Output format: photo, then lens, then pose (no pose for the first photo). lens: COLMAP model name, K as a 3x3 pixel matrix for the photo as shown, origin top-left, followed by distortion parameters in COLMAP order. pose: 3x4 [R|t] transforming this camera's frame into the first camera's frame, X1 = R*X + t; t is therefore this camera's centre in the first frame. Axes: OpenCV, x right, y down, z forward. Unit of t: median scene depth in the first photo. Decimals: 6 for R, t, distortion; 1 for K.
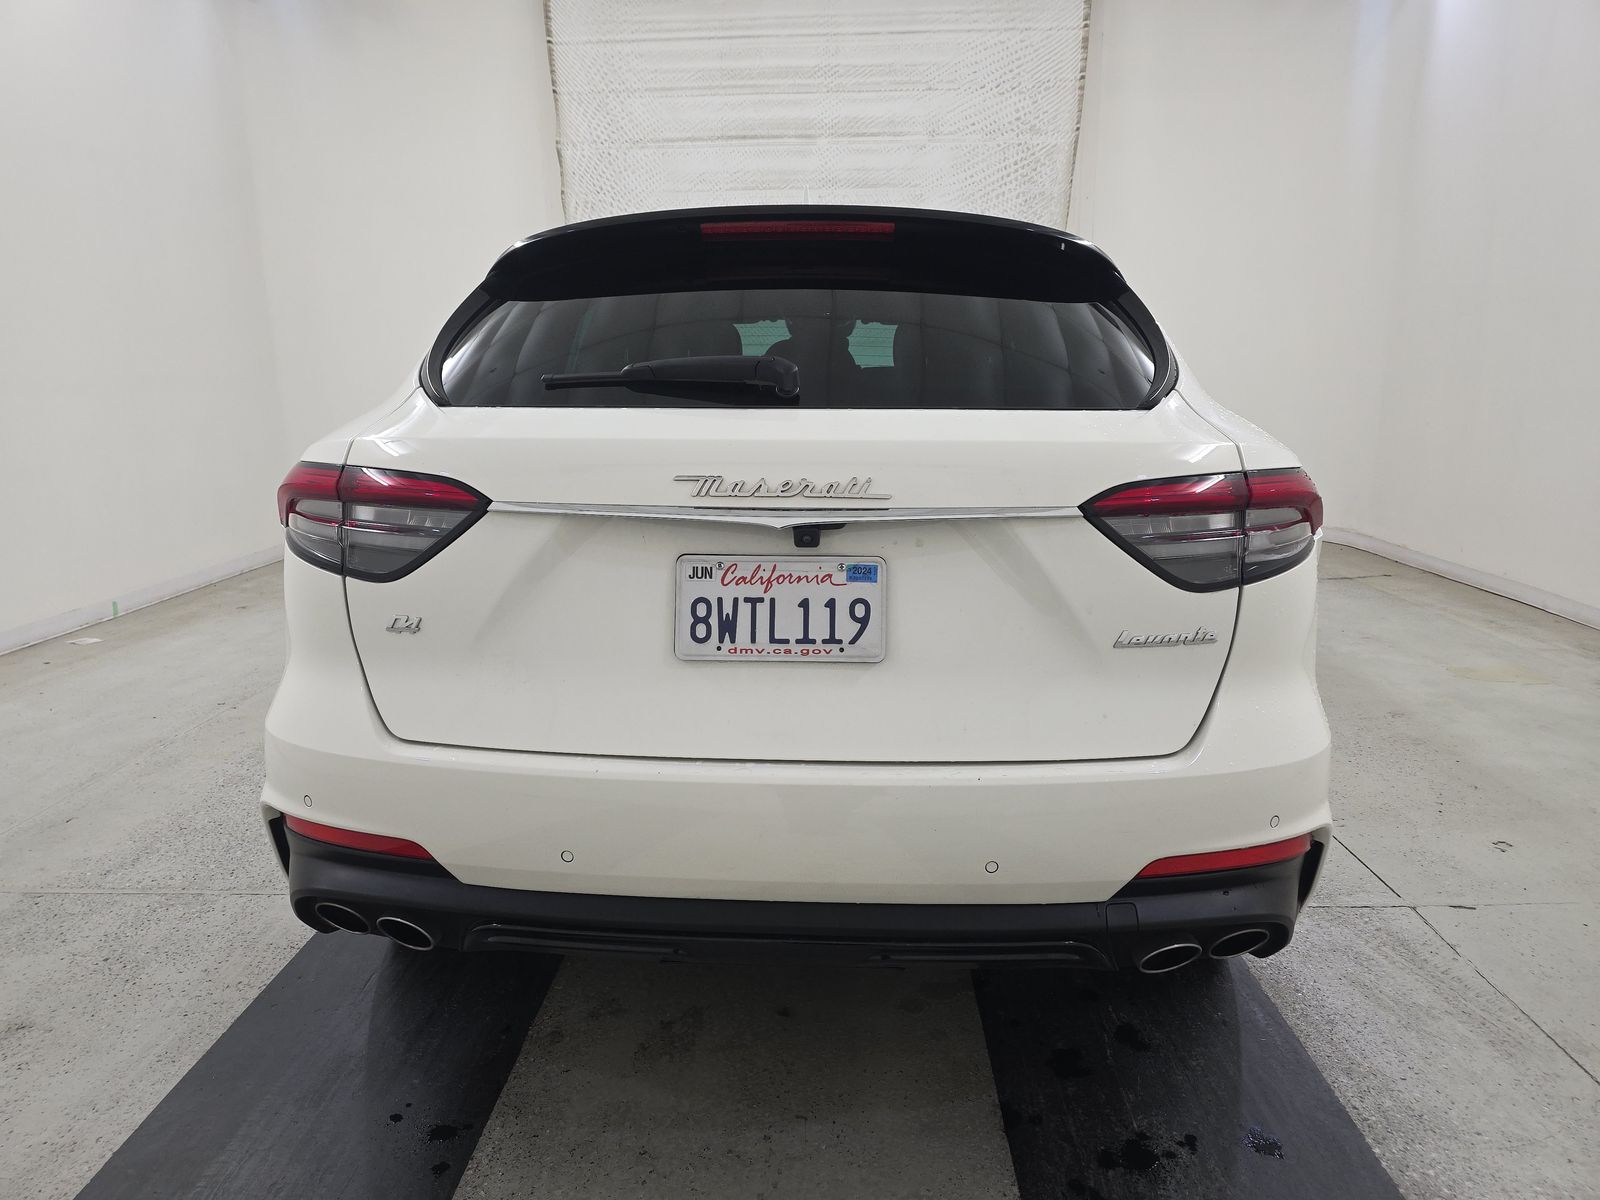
lens RADIAL K [[1081.2, 0, 787.4], [0, 1081.2, 595.7], [0, 0, 1]] dist [0.045807, -0.039667]
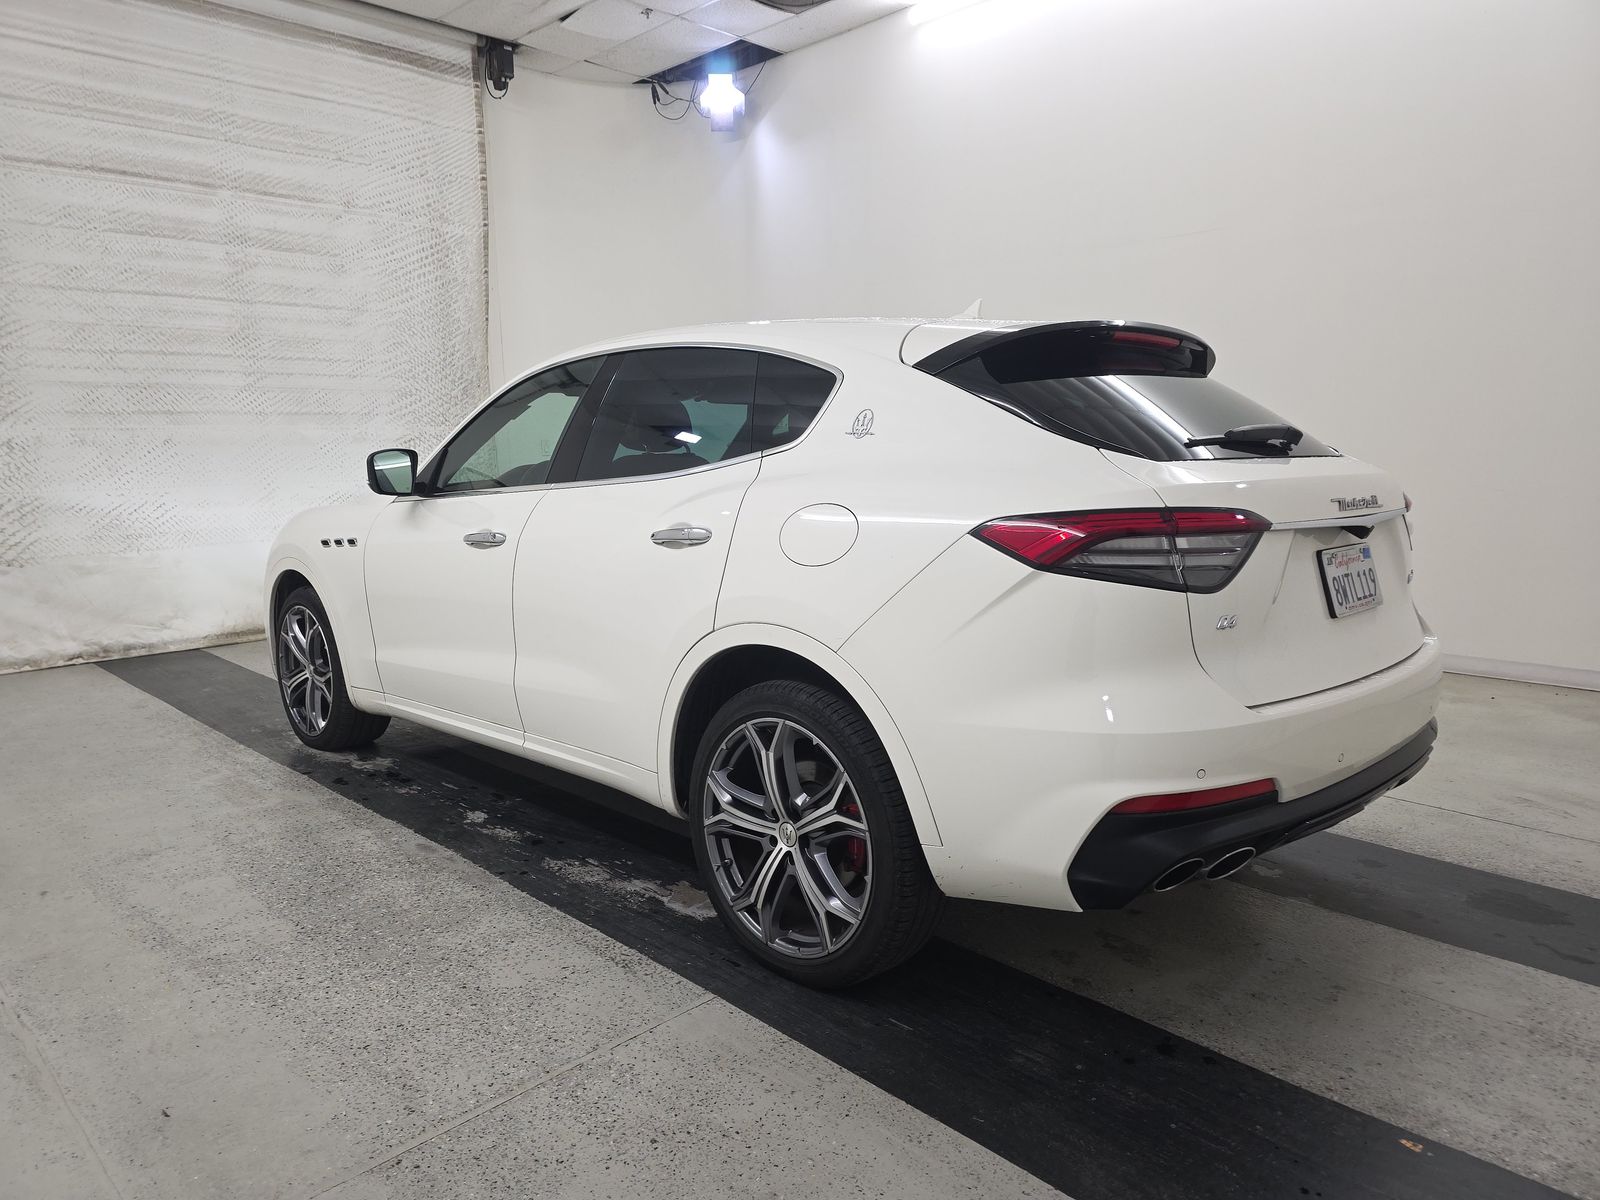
lens RADIAL K [[1068.0, 0, 794.8], [0, 1068.0, 602.9], [0, 0, 1]] dist [0.003563, -0.004489]
pose [[0.679020, -0.107942, 0.726141, -1.082310], [0.153475, 0.988147, 0.003375, -0.053578], [-0.717898, 0.109153, 0.687538, 0.323330]]
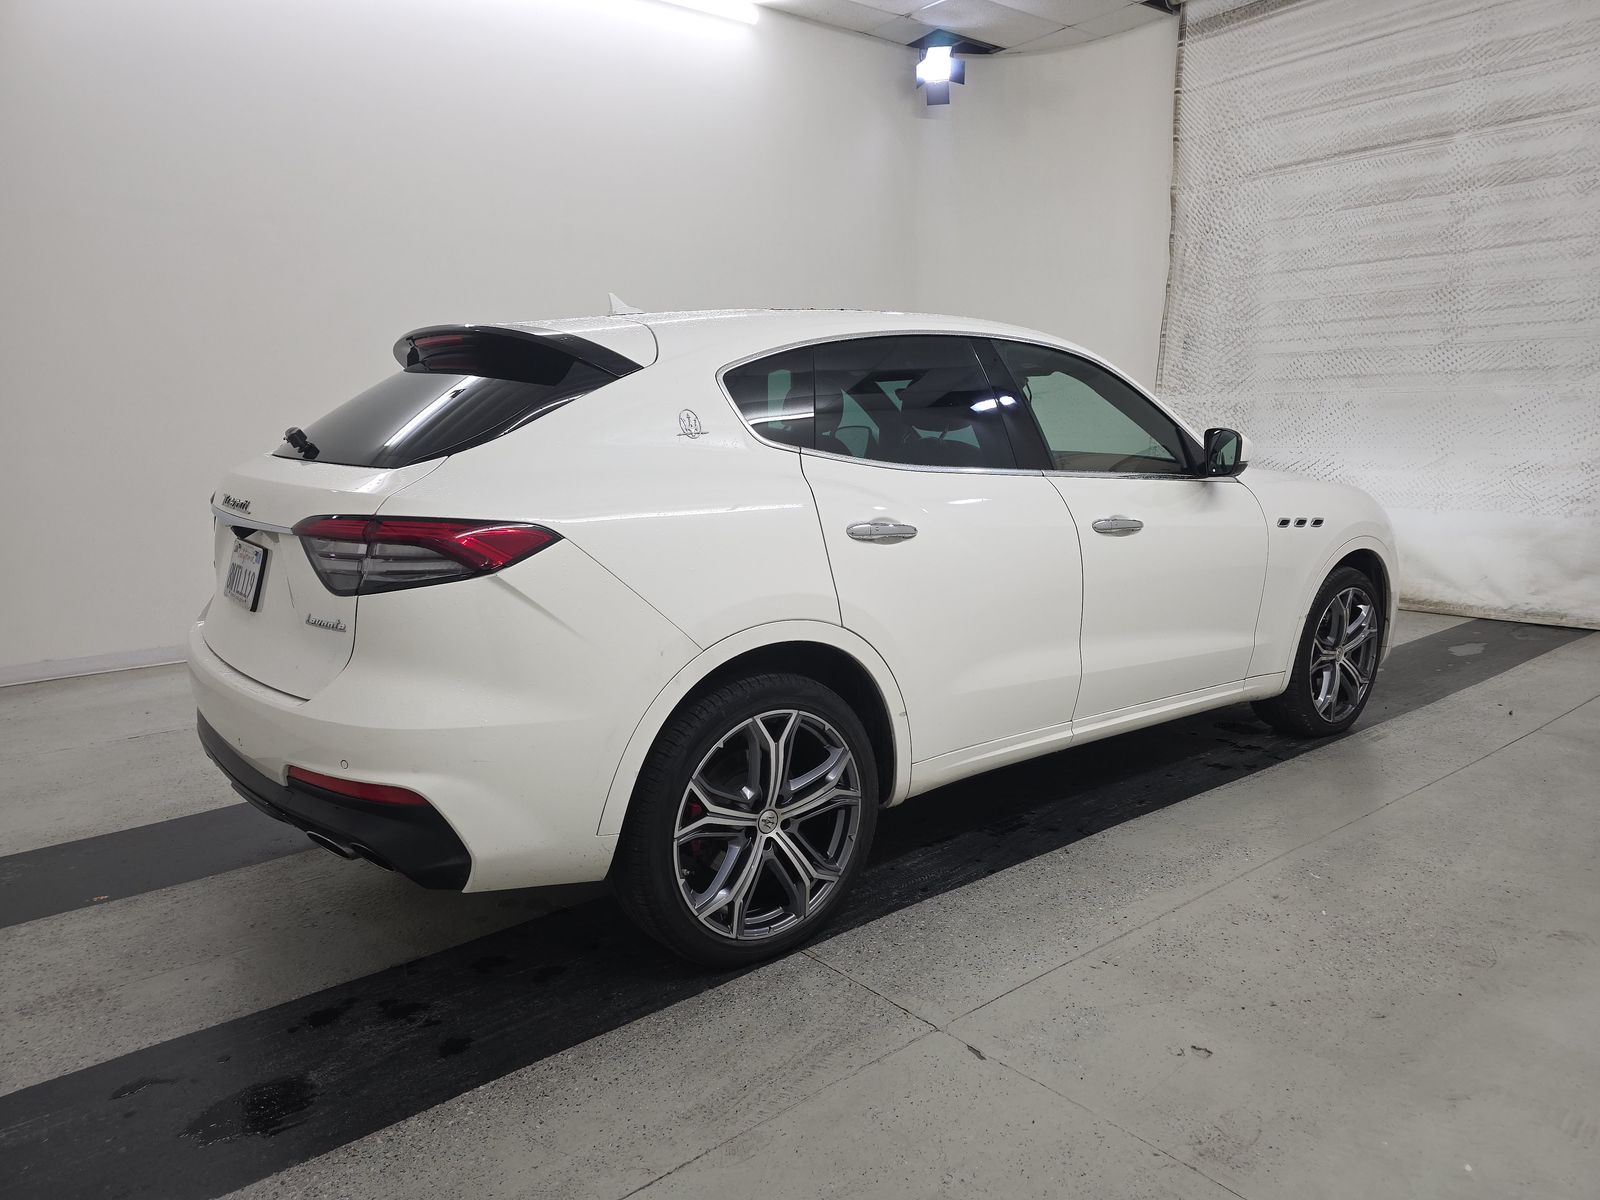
lens RADIAL K [[1071.9, 0, 800.0], [0, 1071.9, 600.0], [0, 0, 1]] dist [0.009937, -0.004260]
pose [[0.665517, 0.125837, -0.735698, 1.166696], [-0.140707, 0.989164, 0.041907, -0.091153], [0.733000, 0.075628, 0.676012, 0.309095]]
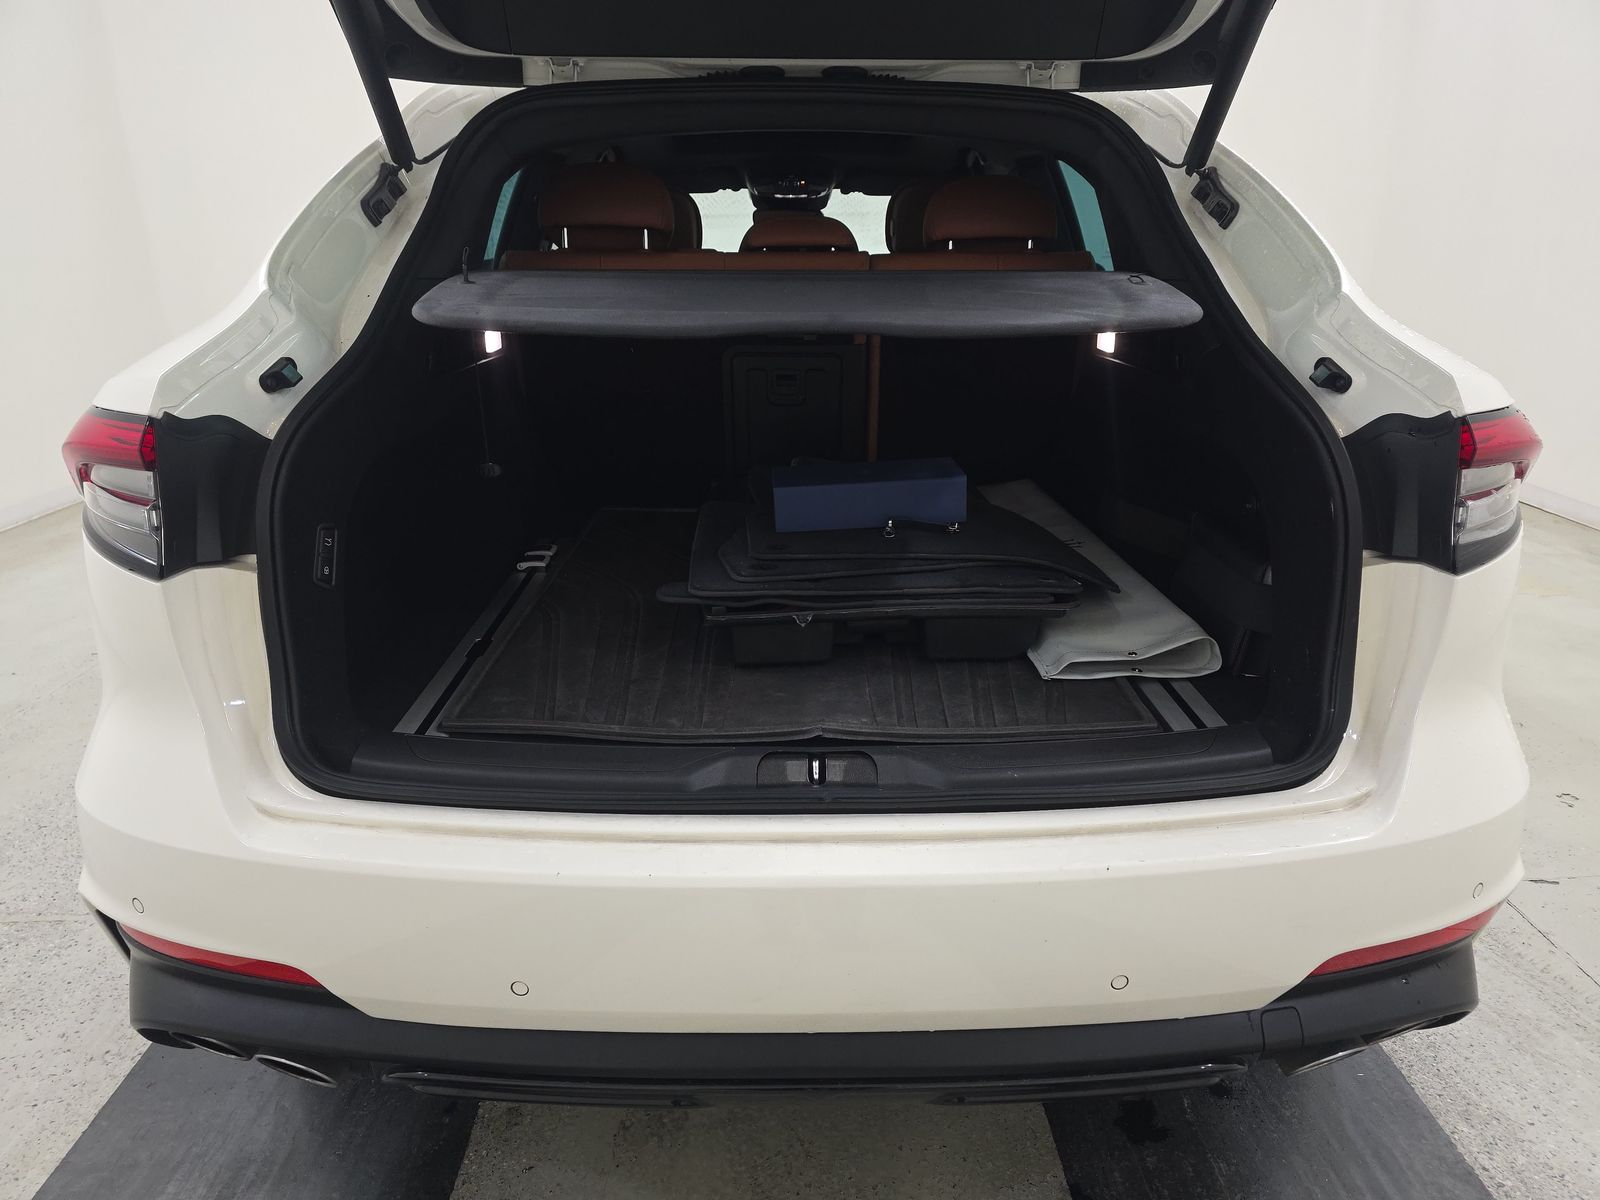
lens RADIAL K [[1071.9, 0, 800.0], [0, 1071.9, 600.0], [0, 0, 1]] dist [0.009937, -0.004260]
pose [[0.997357, -0.022354, 0.069138, -0.041713], [0.014096, 0.992949, 0.117698, -0.055372], [-0.071282, -0.116412, 0.990640, 0.213165]]
